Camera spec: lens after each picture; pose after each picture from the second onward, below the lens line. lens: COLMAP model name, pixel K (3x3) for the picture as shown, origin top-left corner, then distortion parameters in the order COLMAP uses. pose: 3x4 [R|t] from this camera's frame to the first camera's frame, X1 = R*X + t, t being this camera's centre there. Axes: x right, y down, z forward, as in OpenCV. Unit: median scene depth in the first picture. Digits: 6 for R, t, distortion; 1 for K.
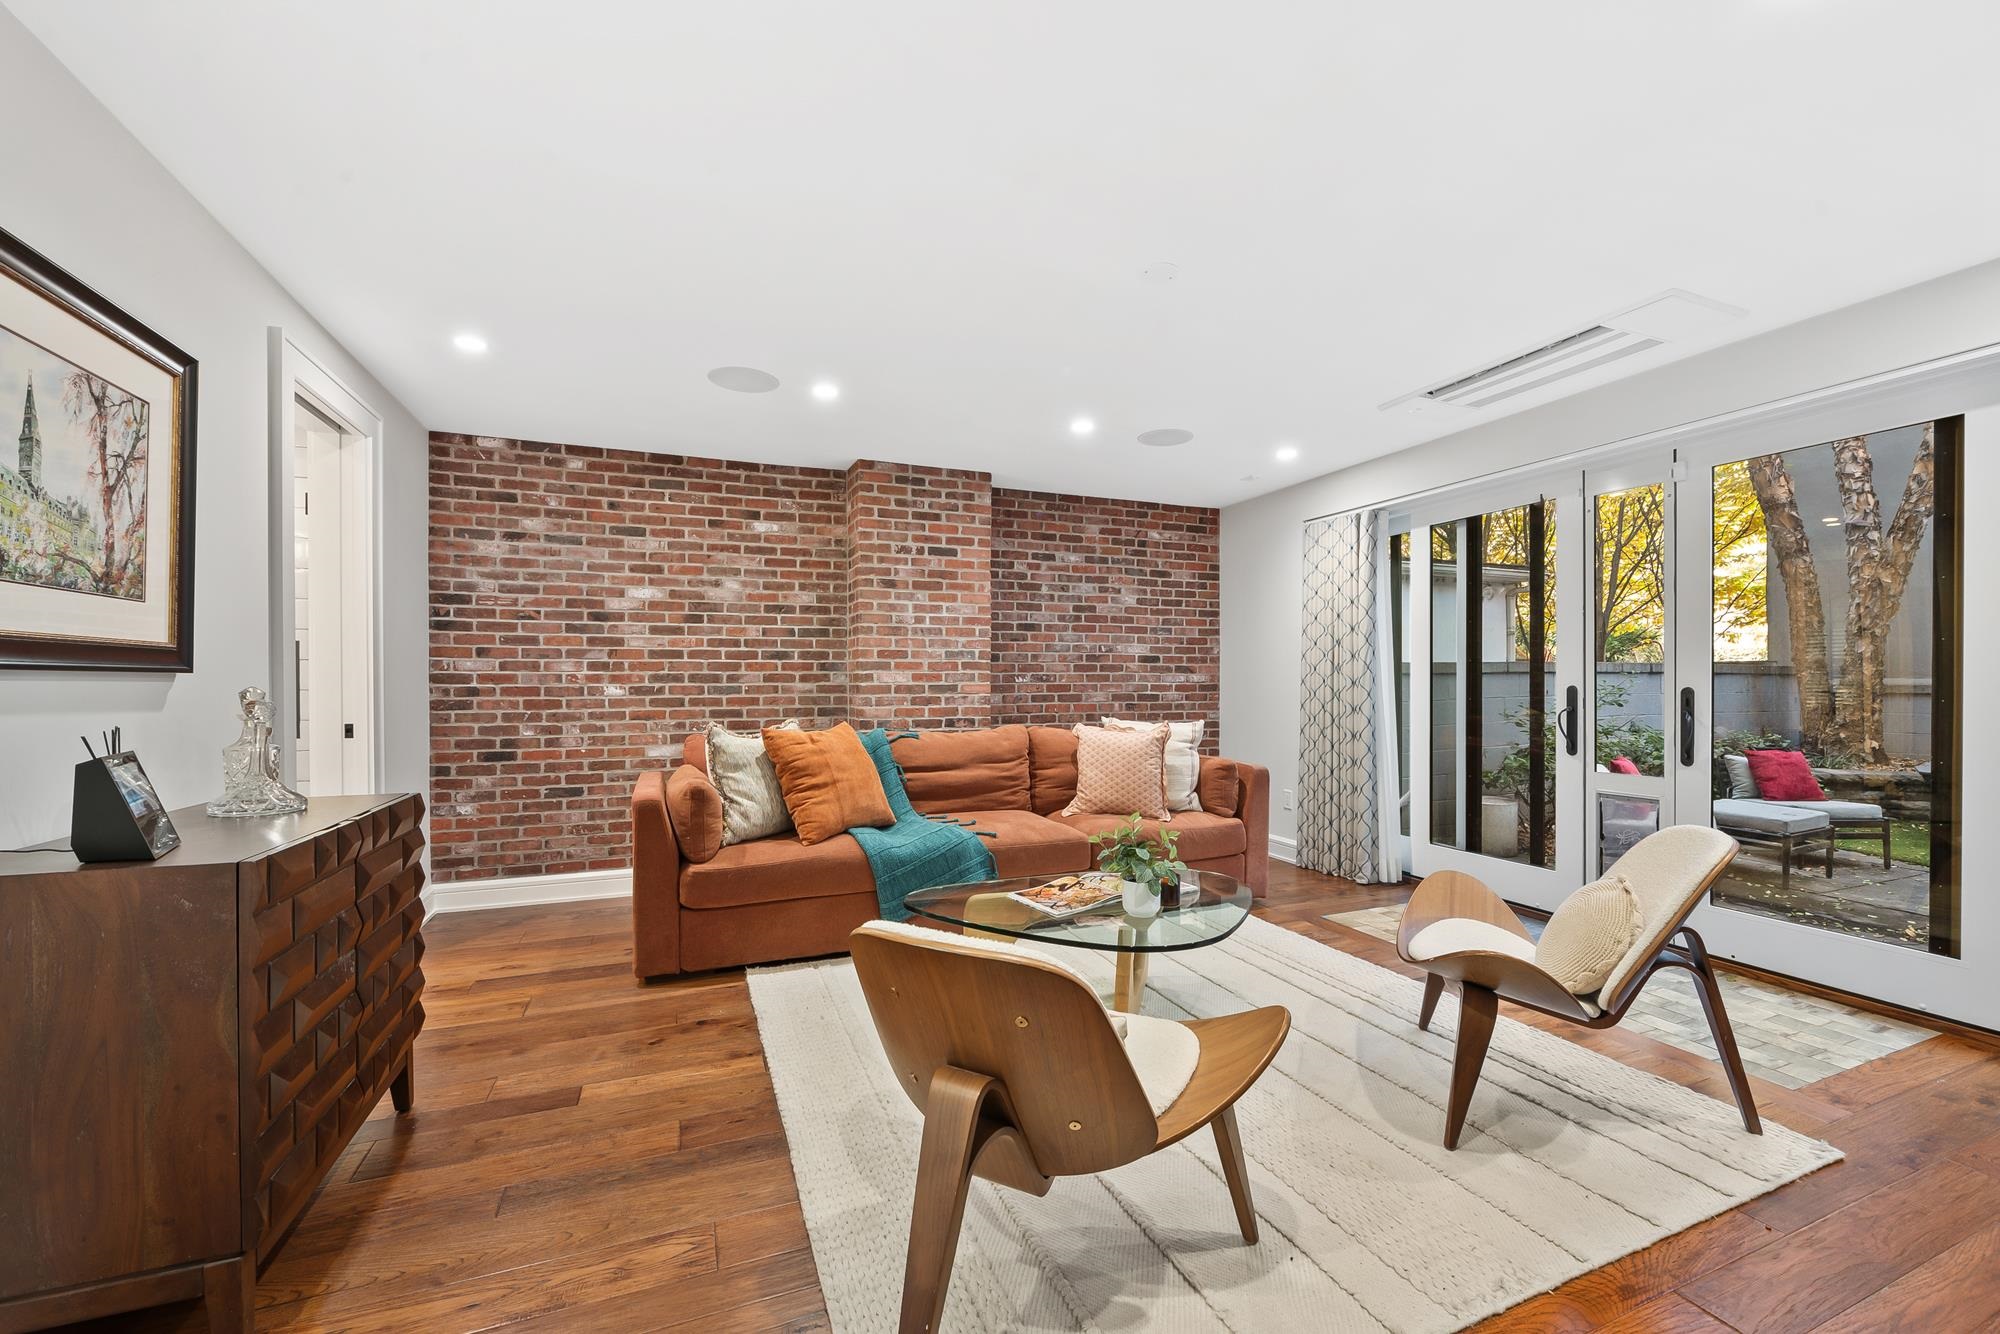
lens RADIAL K [[793.7, 0, 1005.9], [0, 793.7, 688.1], [0, 0, 1]] dist [-0.009116, -0.001001]
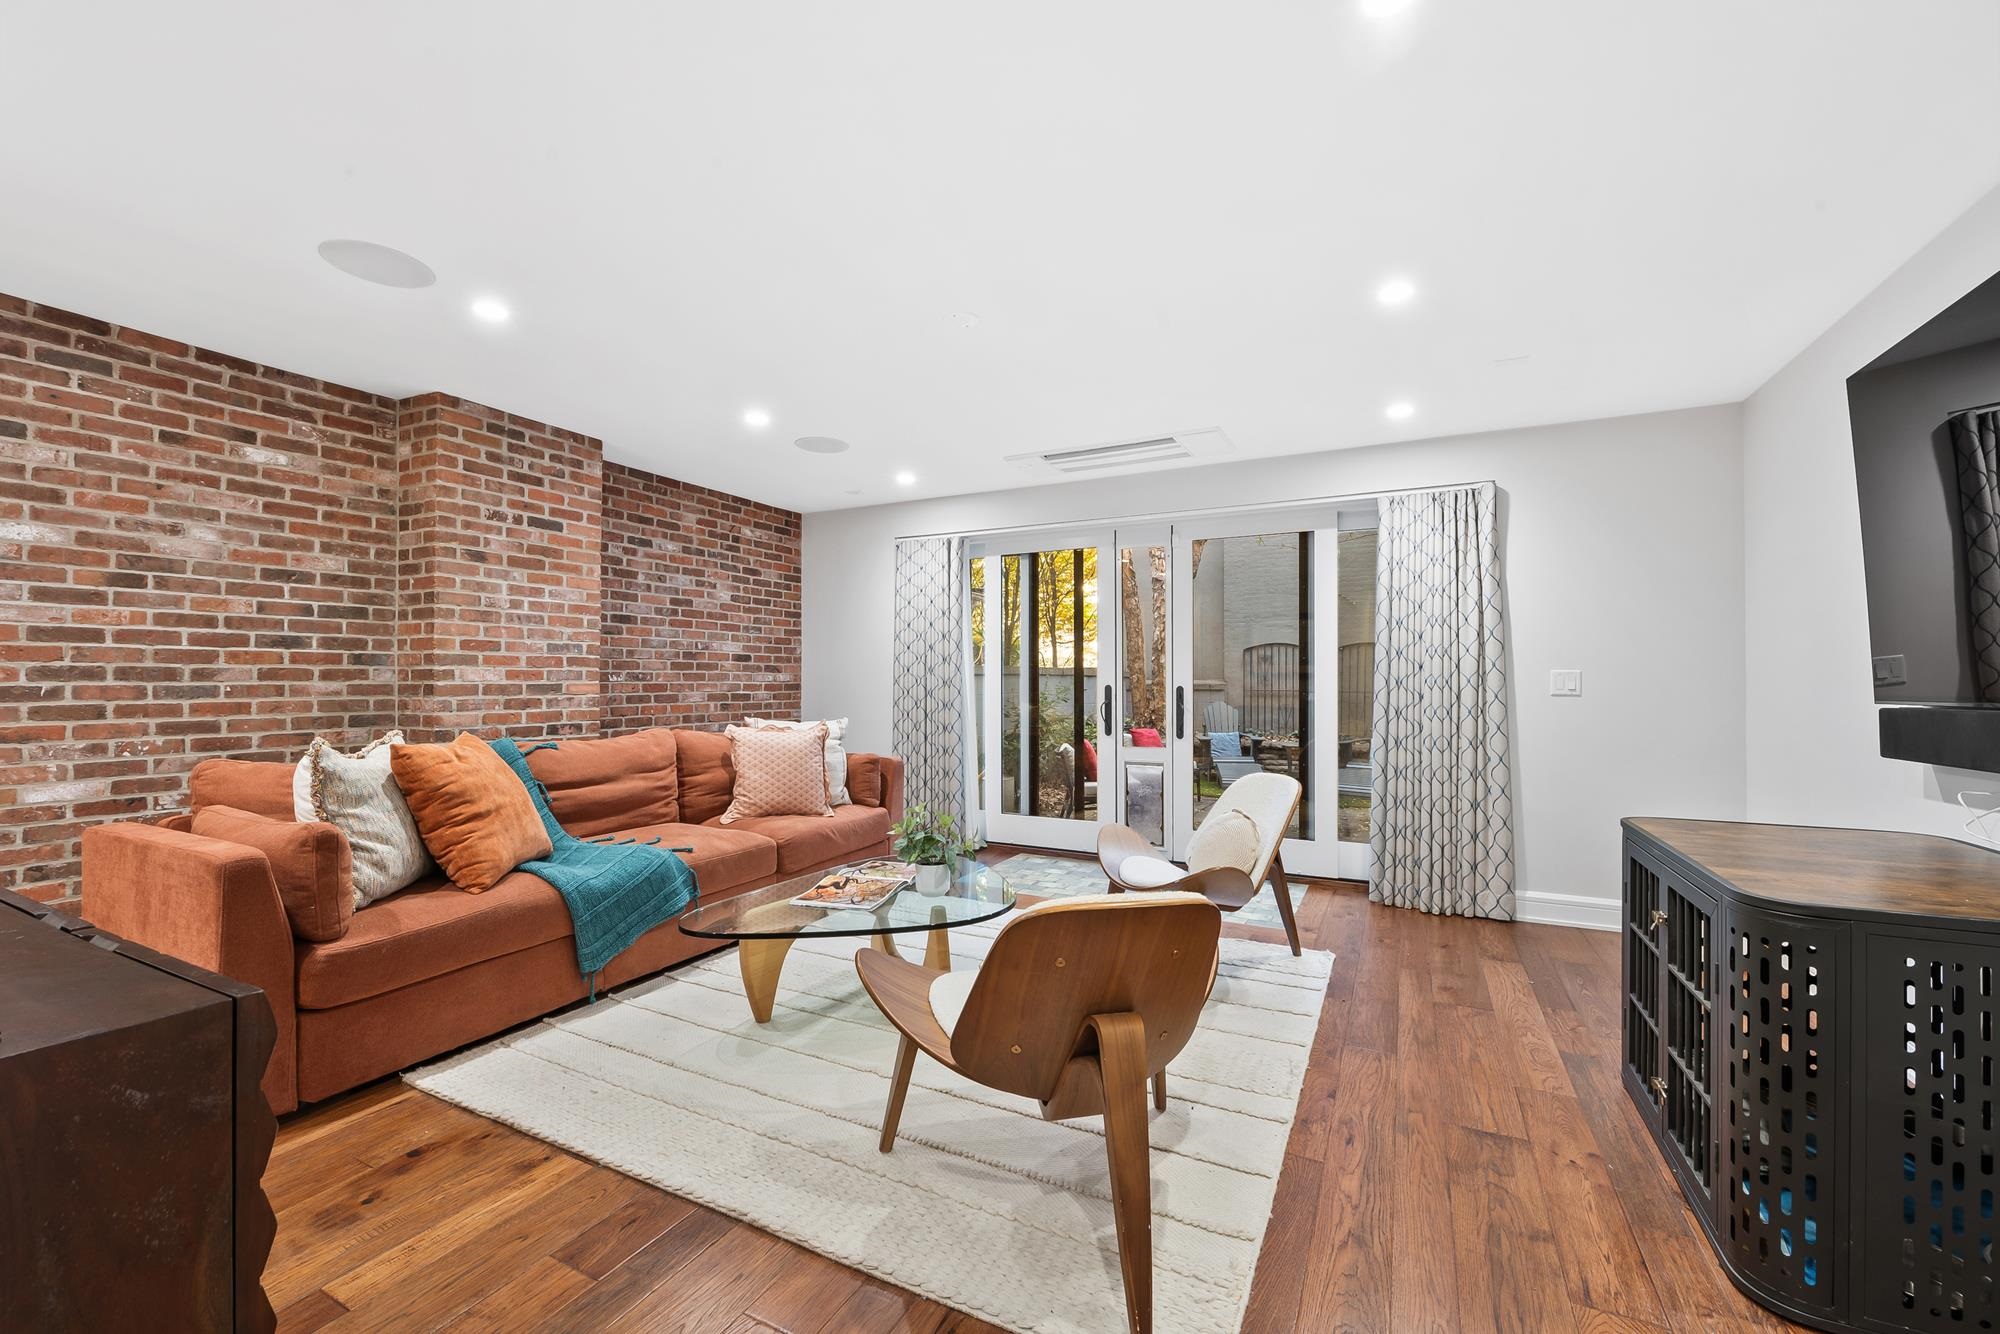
lens RADIAL K [[793.7, 0, 1000.7], [0, 793.7, 678.5], [0, 0, 1]] dist [-0.009116, -0.001001]
pose [[0.756328, 0.004655, 0.654177, -0.263223], [0.002460, 0.999947, -0.009959, -0.000626], [-0.654188, 0.009141, 0.756276, 0.061689]]
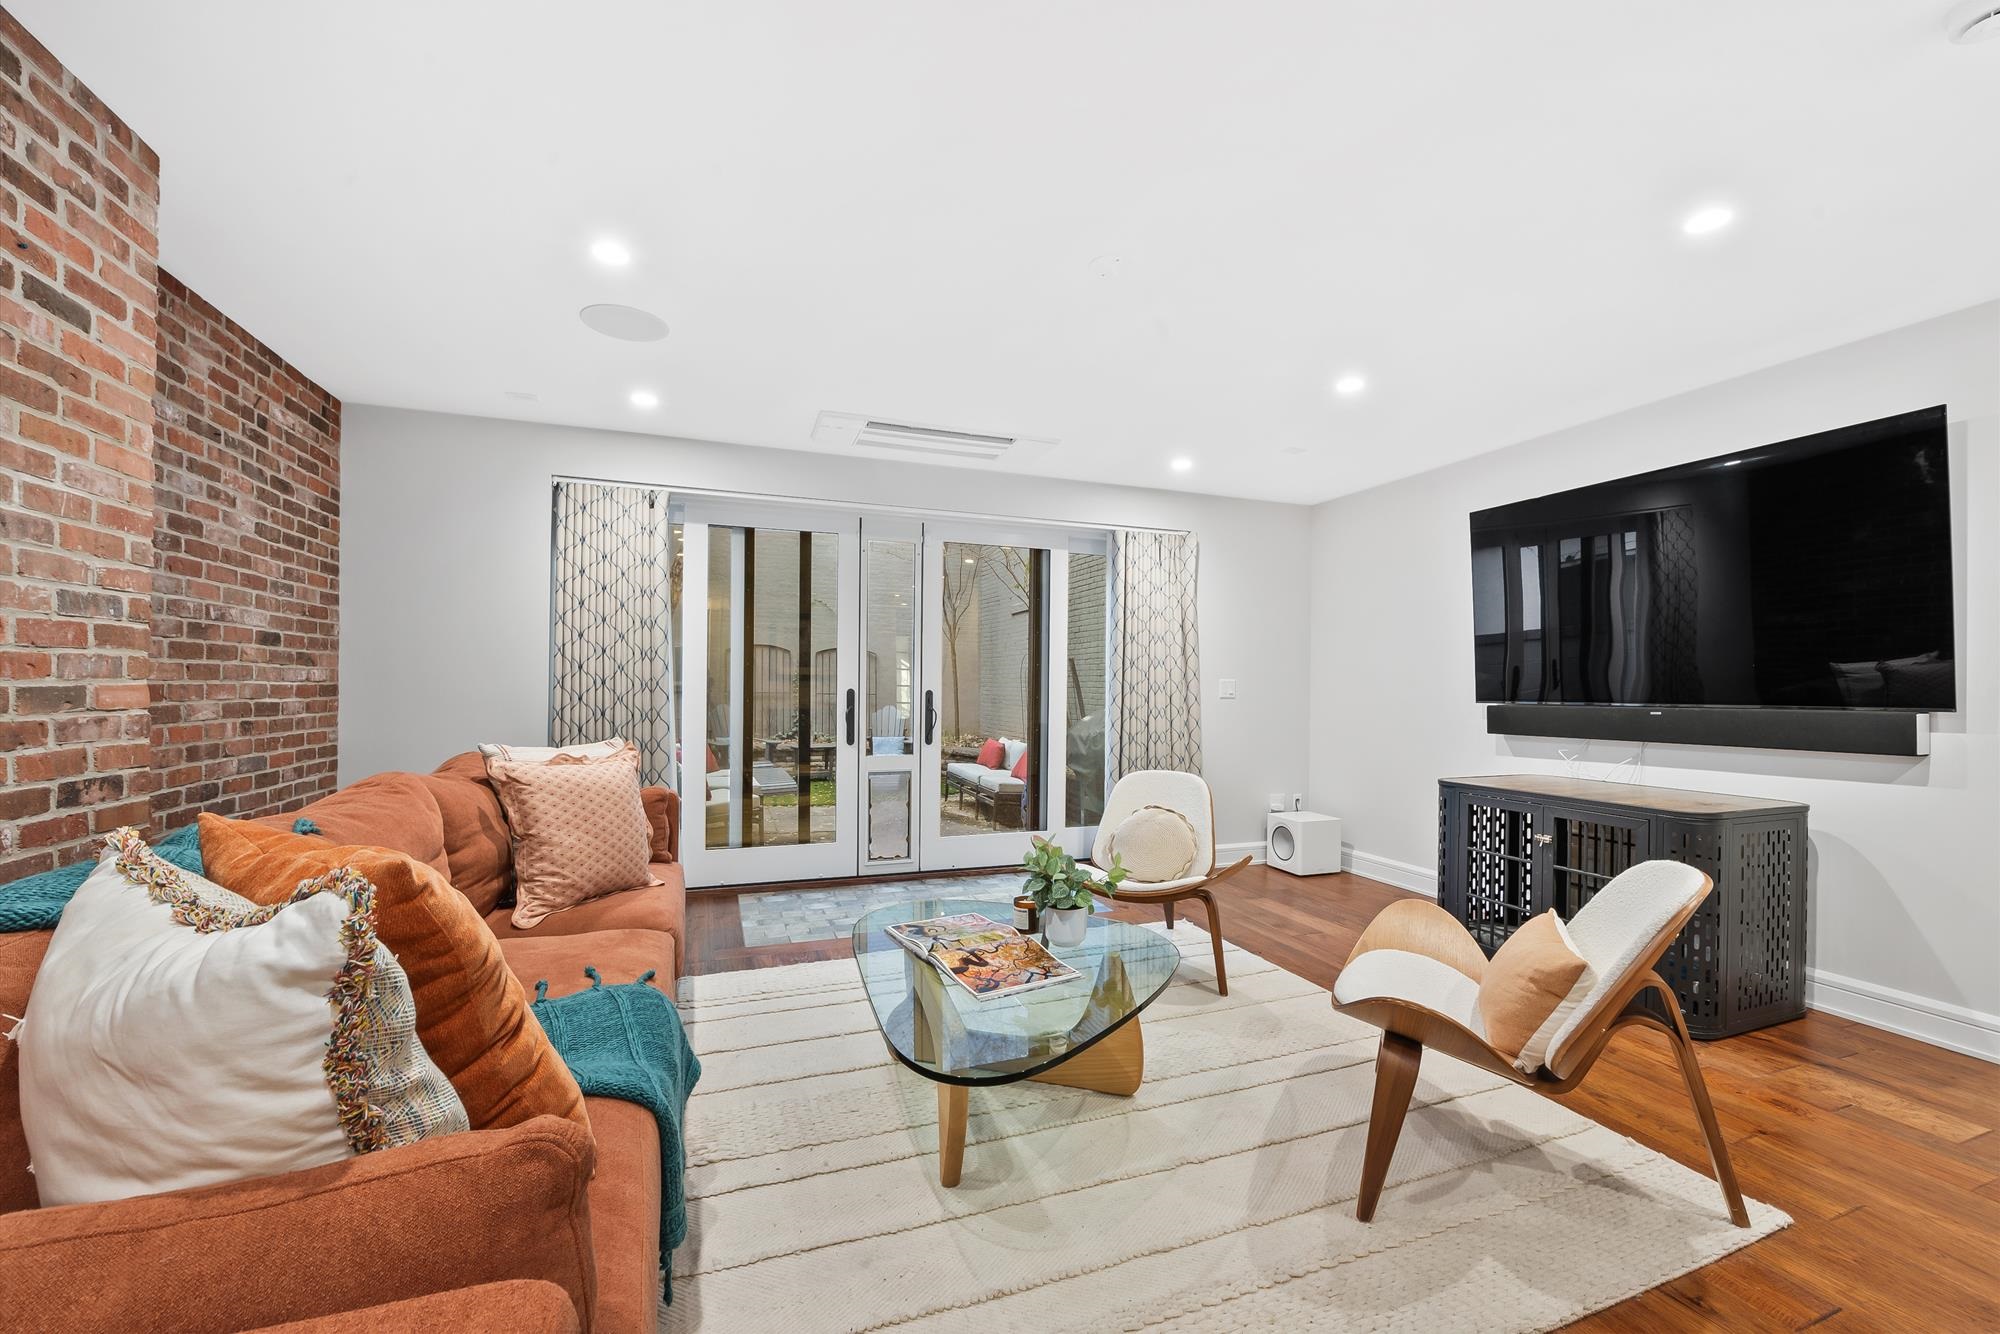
lens RADIAL K [[793.7, 0, 998.0], [0, 793.7, 691.0], [0, 0, 1]] dist [-0.009116, -0.001001]
pose [[0.036010, -0.004924, 0.999339, -0.410994], [-0.002146, 0.999985, 0.005004, -0.005105], [-0.999349, -0.002325, 0.035998, 0.581396]]
